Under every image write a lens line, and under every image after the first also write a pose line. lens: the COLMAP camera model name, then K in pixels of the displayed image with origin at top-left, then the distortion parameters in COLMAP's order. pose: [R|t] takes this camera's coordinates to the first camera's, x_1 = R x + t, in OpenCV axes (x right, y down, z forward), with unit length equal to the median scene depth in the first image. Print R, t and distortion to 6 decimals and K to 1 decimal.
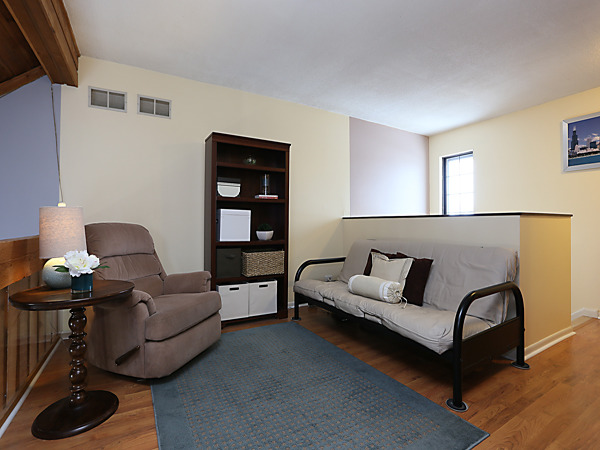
lens RADIAL K [[293.9, 0, 297.8], [0, 293.9, 224.0], [0, 0, 1]] dist [-0.042413, 0.012026]
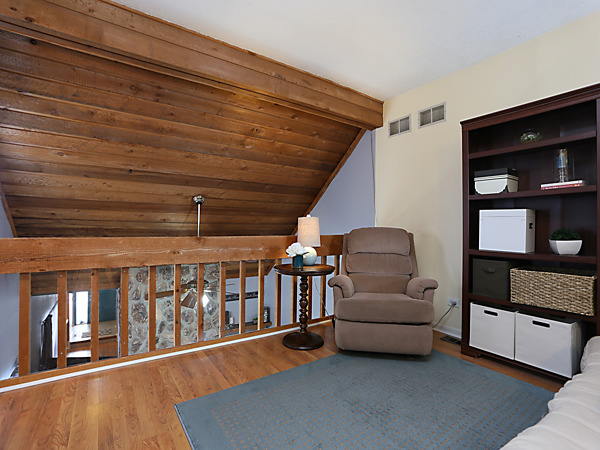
lens RADIAL K [[293.9, 0, 294.8], [0, 293.9, 226.0], [0, 0, 1]] dist [-0.042413, 0.012026]
pose [[0.090648, -0.010783, -0.995825, 0.487662], [-0.003320, 0.999933, -0.011130, 0.003093], [0.995877, 0.004315, 0.090606, 0.415798]]
